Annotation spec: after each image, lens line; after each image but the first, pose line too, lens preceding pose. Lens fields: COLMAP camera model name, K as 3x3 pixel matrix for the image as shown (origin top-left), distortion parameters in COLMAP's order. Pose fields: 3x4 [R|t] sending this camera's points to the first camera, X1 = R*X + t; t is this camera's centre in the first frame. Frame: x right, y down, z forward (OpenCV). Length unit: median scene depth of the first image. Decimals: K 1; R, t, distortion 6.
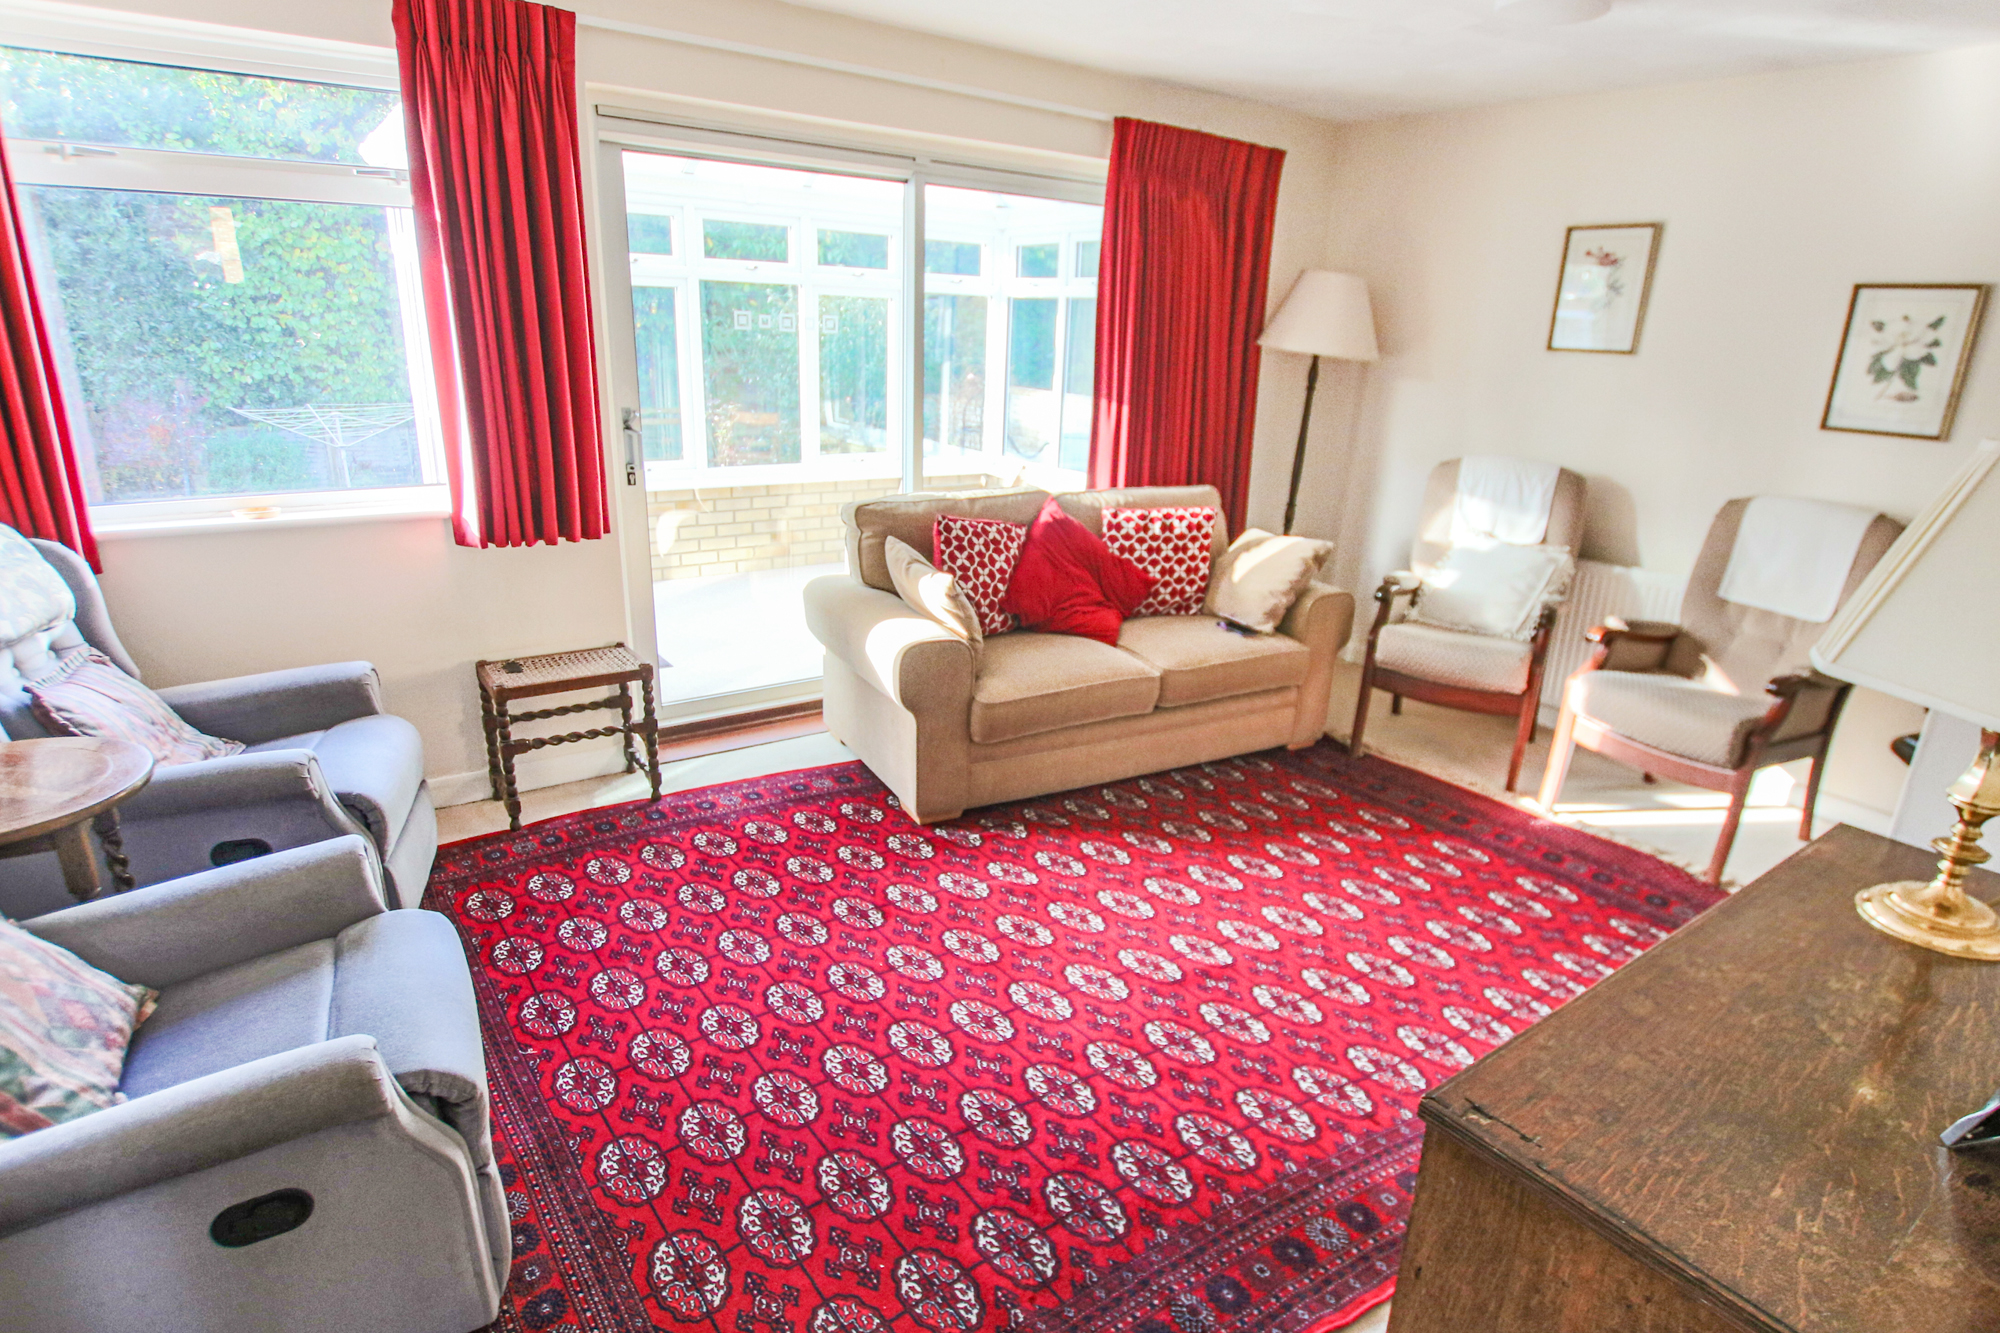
lens RADIAL K [[1066.2, 0, 1000.0], [0, 1066.2, 666.5], [0, 0, 1]] dist [-0.000467, -0.000150]
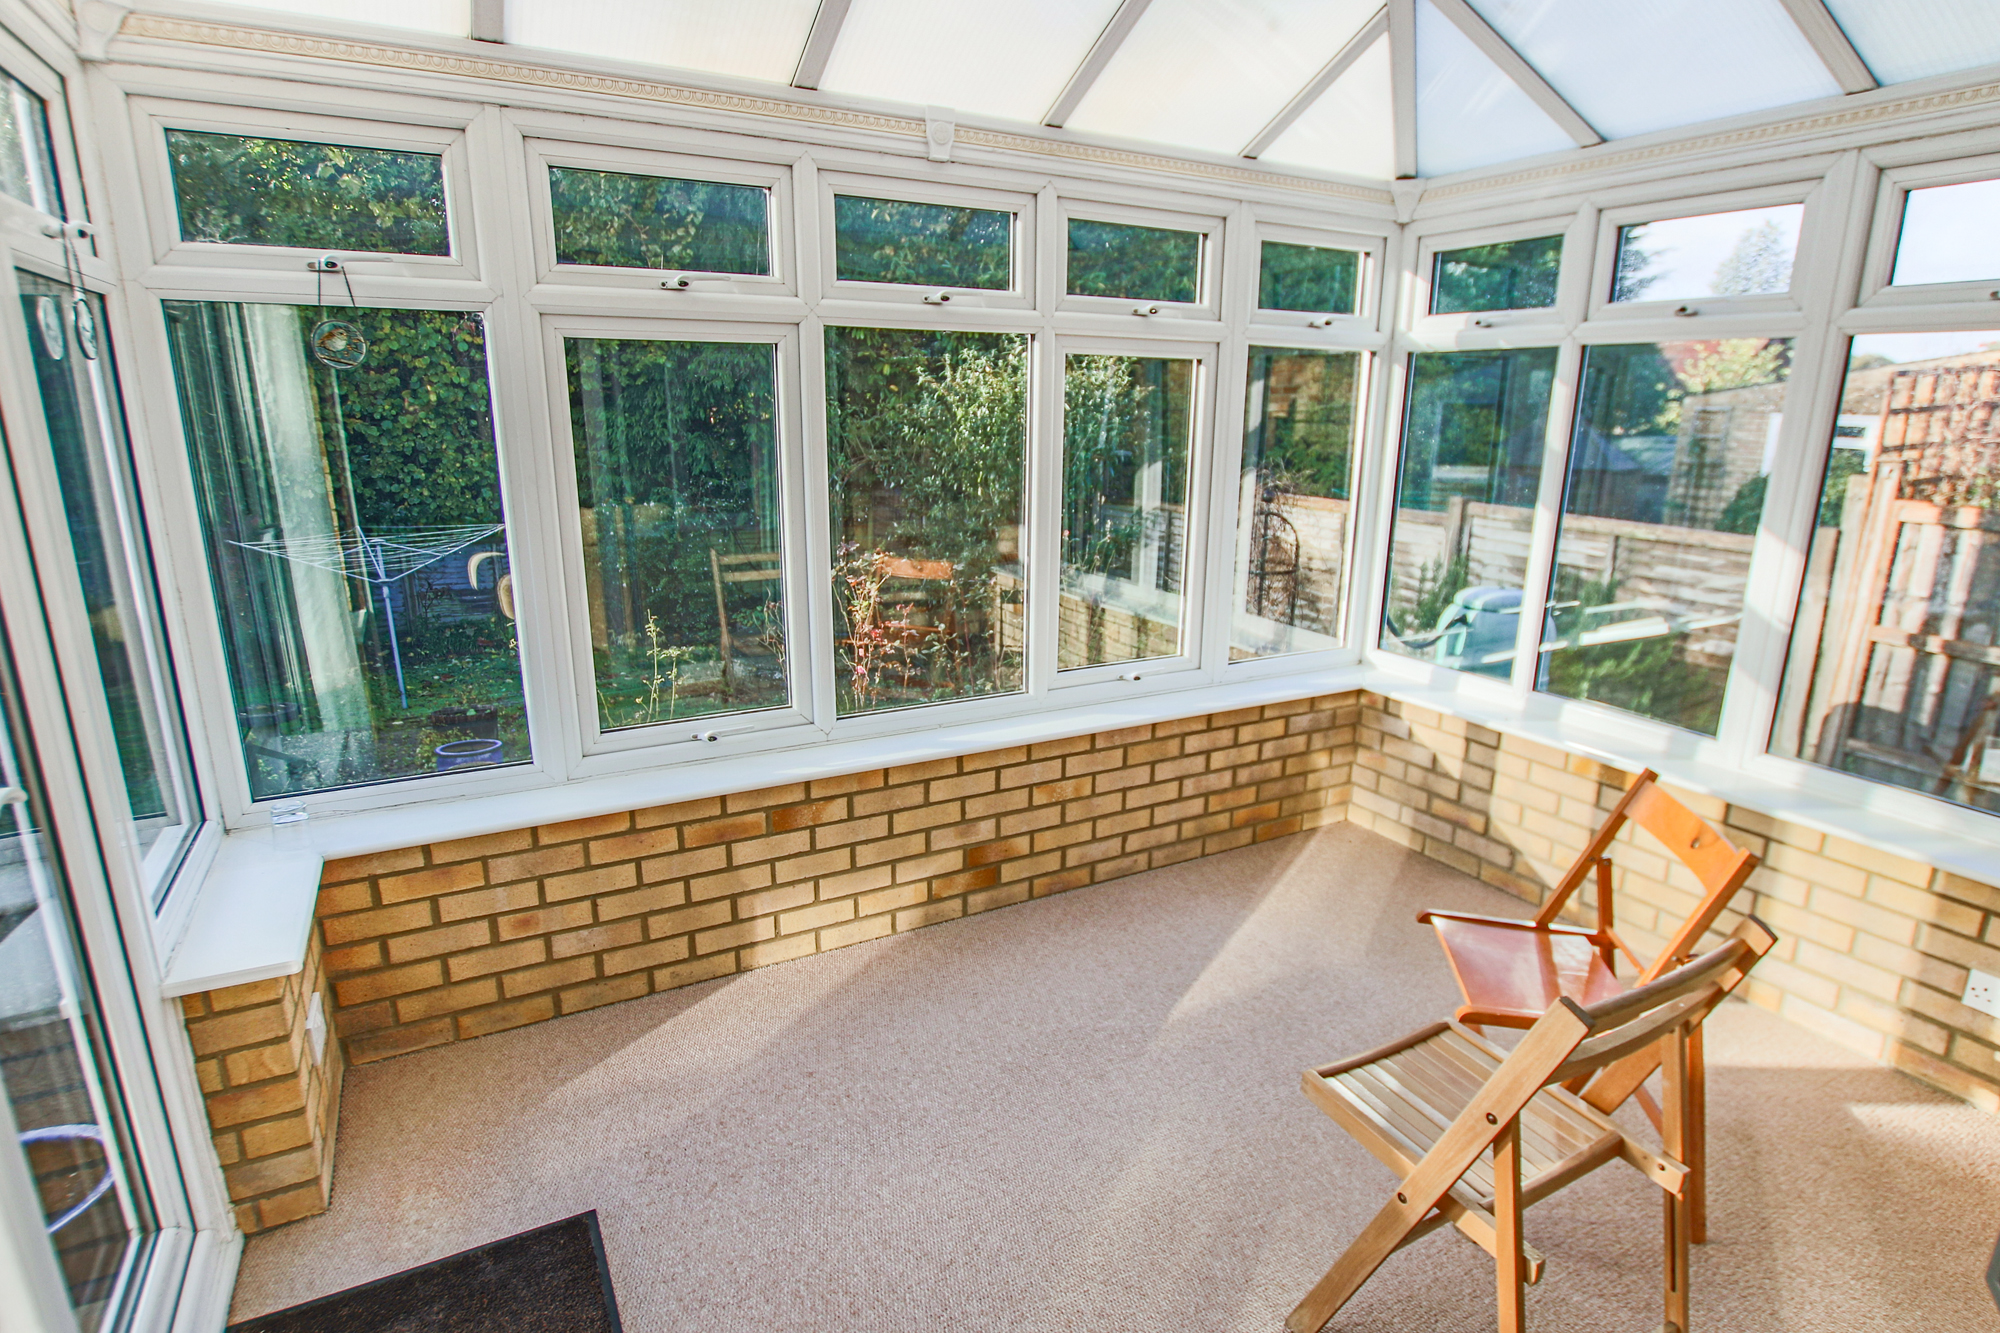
lens RADIAL K [[1051.9, 0, 1001.2], [0, 1051.9, 703.1], [0, 0, 1]] dist [-0.000264, 0.000274]
pose [[0.994011, 0.003982, -0.109204, -0.115886], [-0.008204, 0.999235, -0.038241, -0.136005], [0.108968, 0.038908, 0.993284, 0.418449]]
